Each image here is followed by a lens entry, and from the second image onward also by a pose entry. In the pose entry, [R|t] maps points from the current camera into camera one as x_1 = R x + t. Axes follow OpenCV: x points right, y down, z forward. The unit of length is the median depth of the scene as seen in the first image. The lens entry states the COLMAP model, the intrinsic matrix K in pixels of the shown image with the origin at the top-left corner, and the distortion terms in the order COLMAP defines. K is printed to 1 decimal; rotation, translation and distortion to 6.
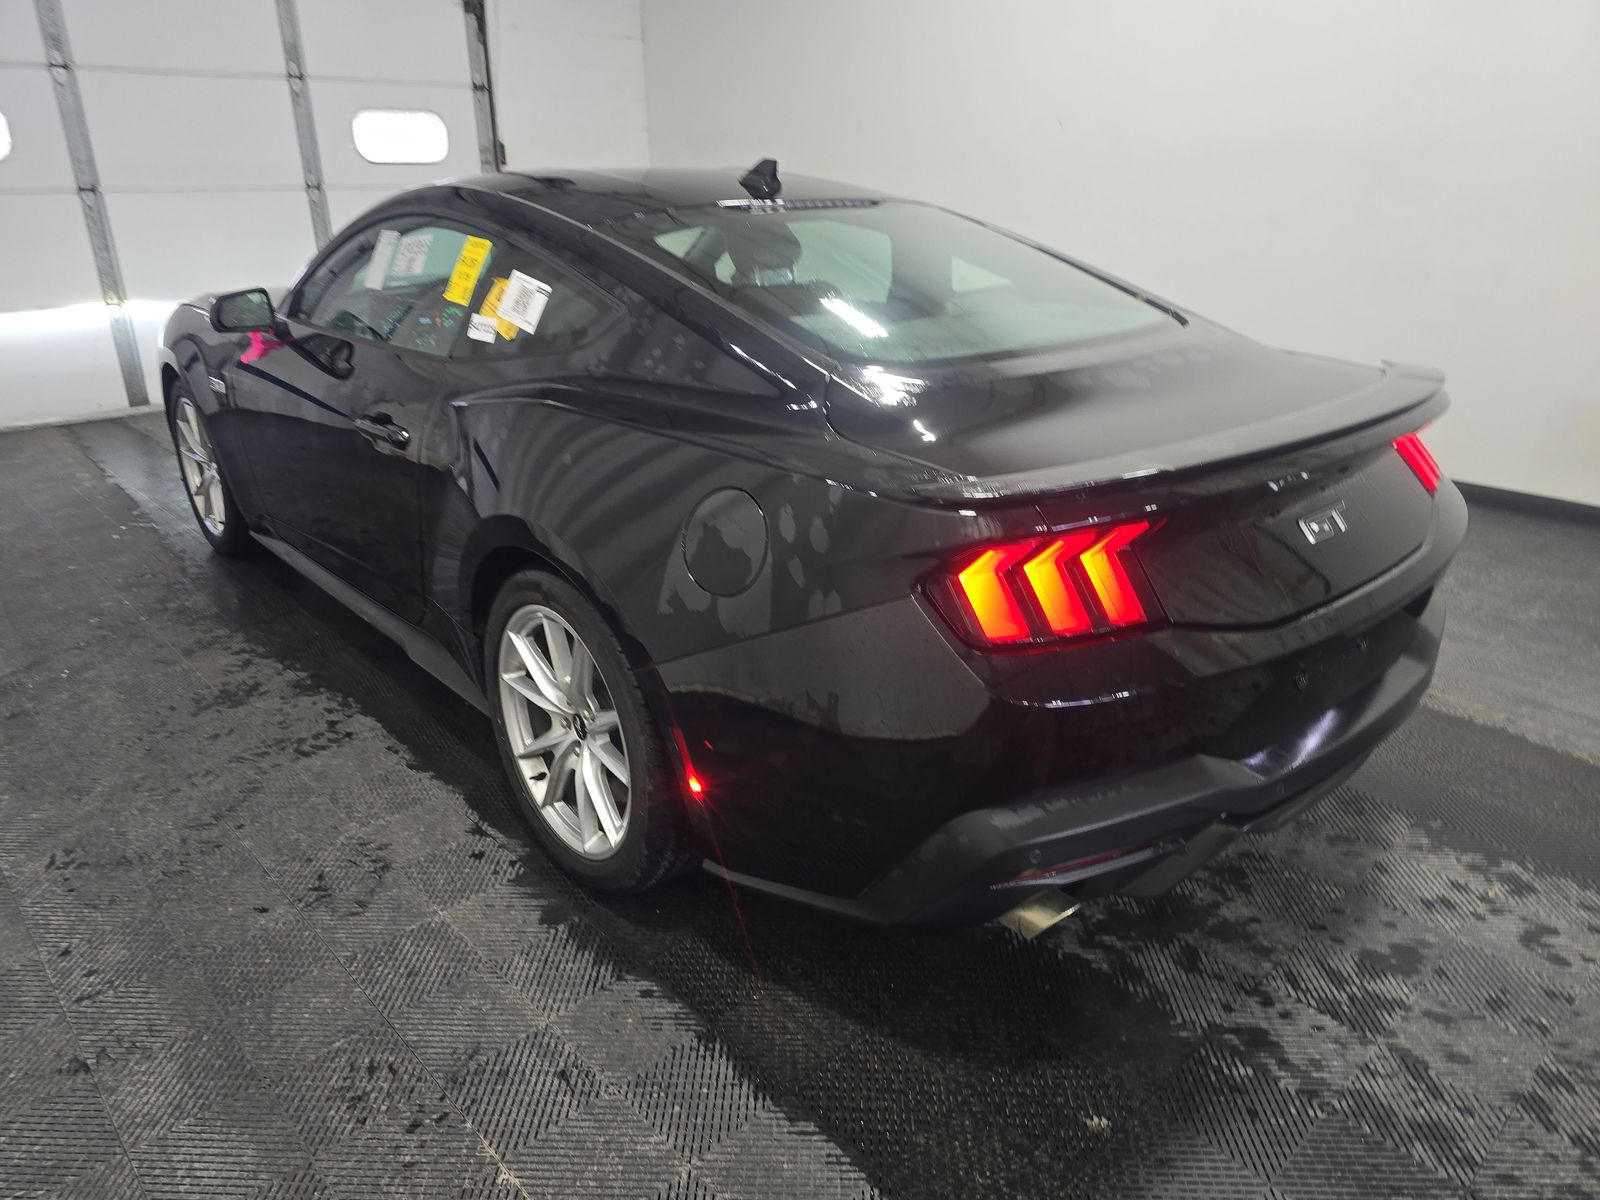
lens RADIAL K [[1100.5, 0, 792.4], [0, 1100.5, 598.1], [0, 0, 1]] dist [0.031595, -0.024741]
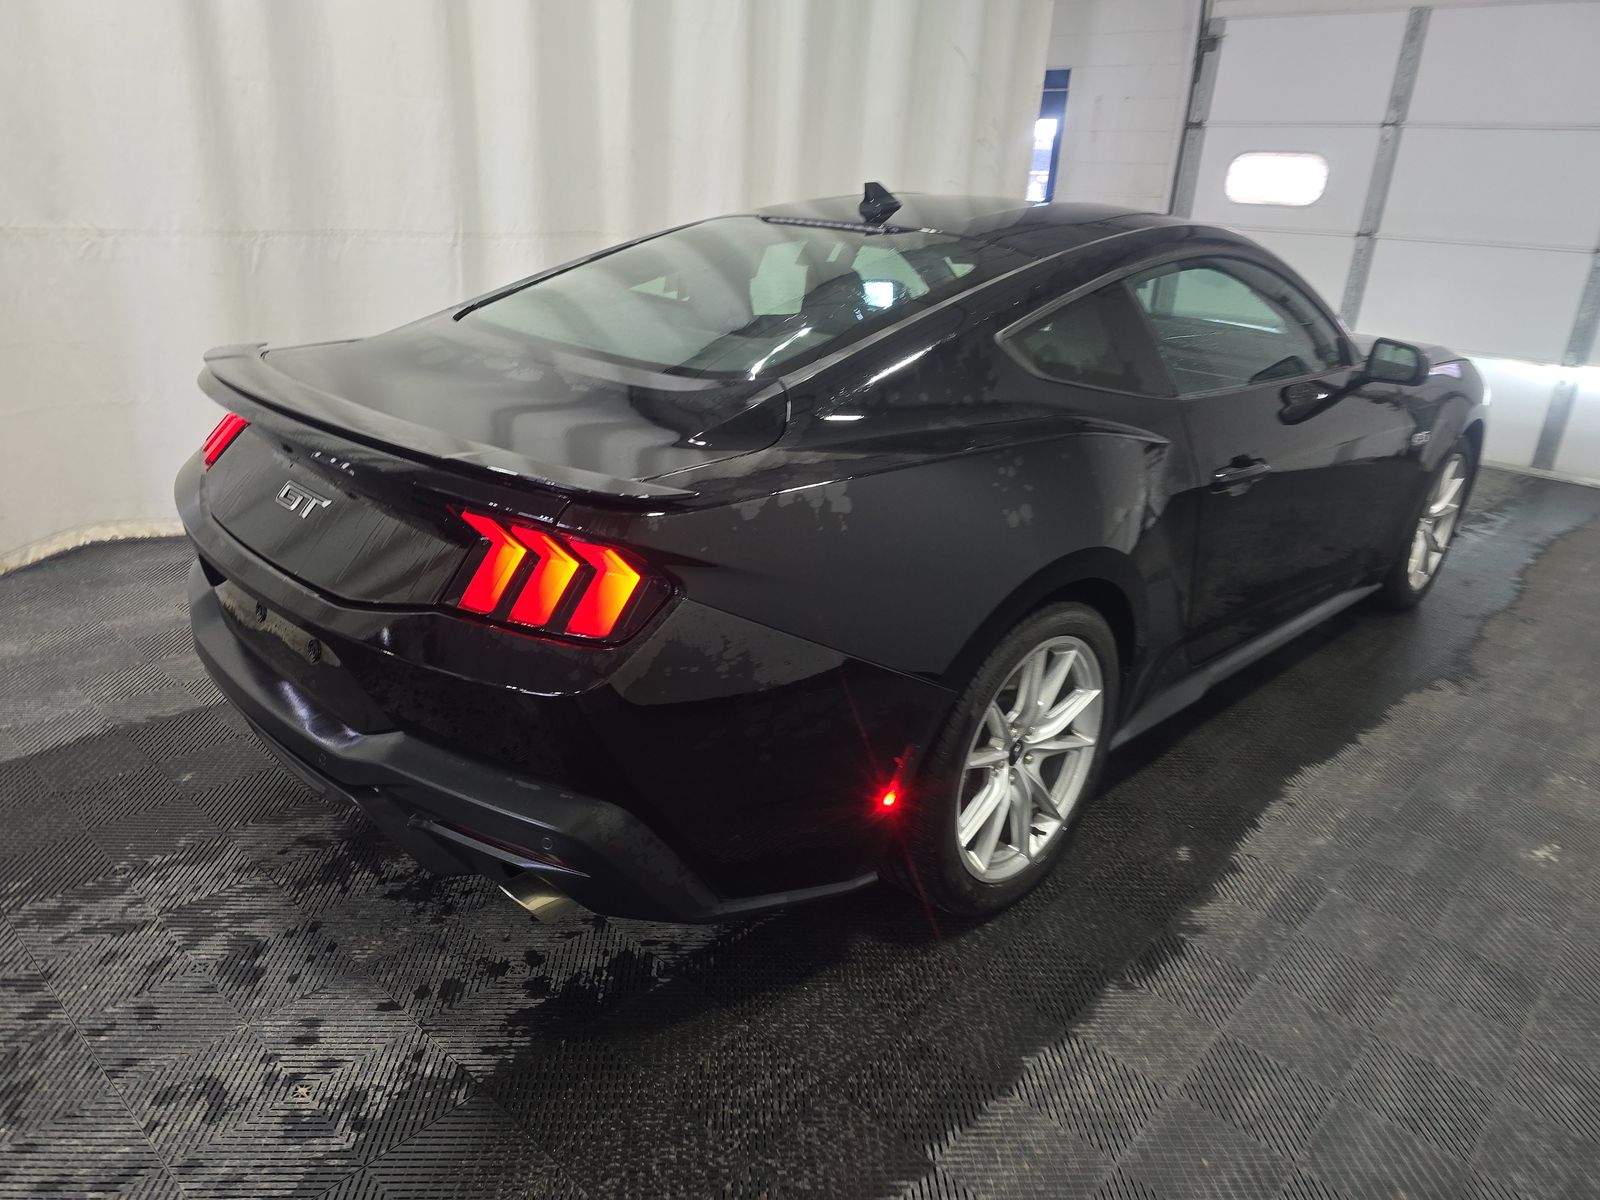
lens RADIAL K [[1100.5, 0, 809.7], [0, 1100.5, 598.9], [0, 0, 1]] dist [0.031595, -0.024741]
pose [[0.068341, 0.354510, -0.932552, 1.282884], [-0.408946, 0.862554, 0.297931, -0.416996], [0.909996, 0.361002, 0.203923, 1.062003]]
